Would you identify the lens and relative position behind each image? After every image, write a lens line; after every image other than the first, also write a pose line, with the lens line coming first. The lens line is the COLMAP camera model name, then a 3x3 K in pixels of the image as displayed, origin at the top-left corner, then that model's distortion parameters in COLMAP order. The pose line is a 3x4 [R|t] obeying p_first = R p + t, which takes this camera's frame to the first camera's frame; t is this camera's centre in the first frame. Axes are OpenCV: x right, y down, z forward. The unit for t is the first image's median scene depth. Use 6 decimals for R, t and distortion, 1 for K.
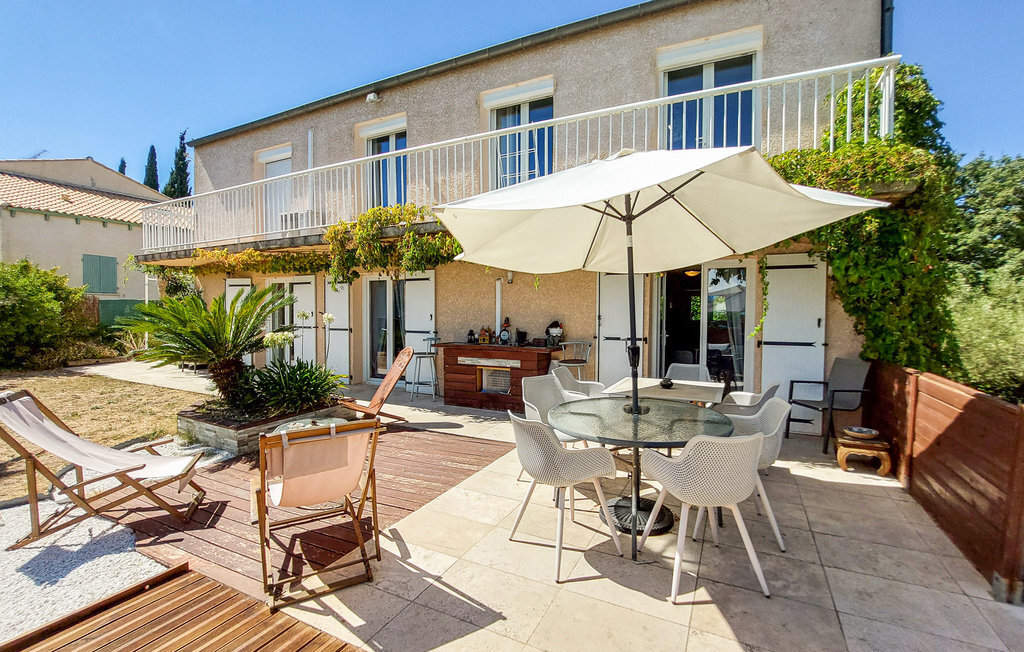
lens RADIAL K [[440.5, 0, 529.9], [0, 440.5, 328.1], [0, 0, 1]] dist [-0.000809, -0.000196]
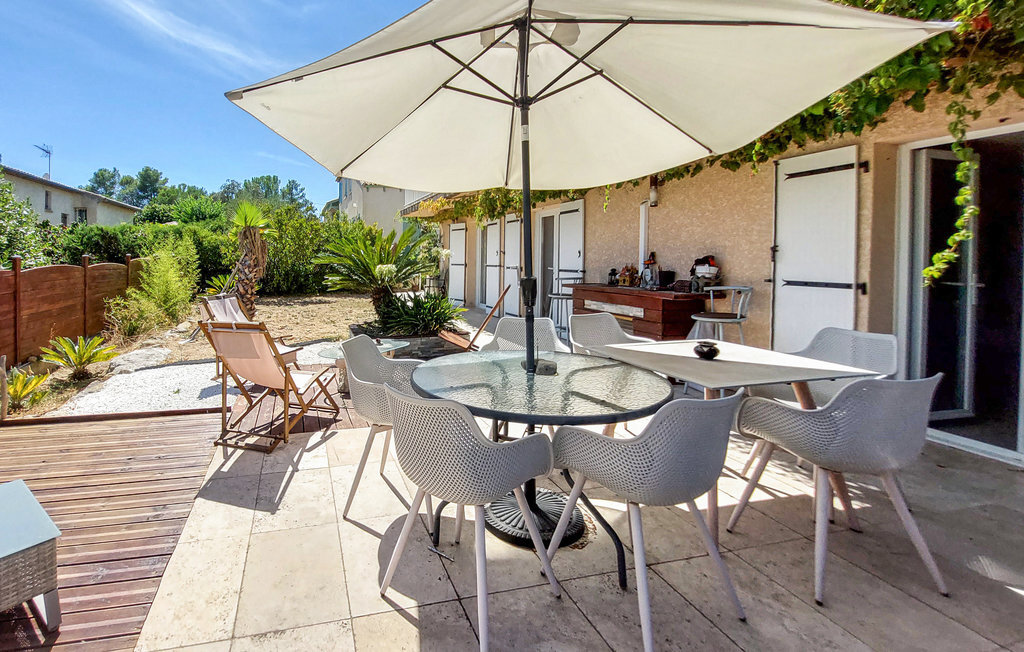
lens RADIAL K [[529.8, 0, 511.6], [0, 529.8, 286.8], [0, 0, 1]] dist [-0.002331, -0.000236]
pose [[0.616202, 0.028156, -0.787085, 0.519185], [-0.019880, 0.999598, 0.020194, 0.021871], [0.787337, 0.003204, 0.616514, 0.254606]]
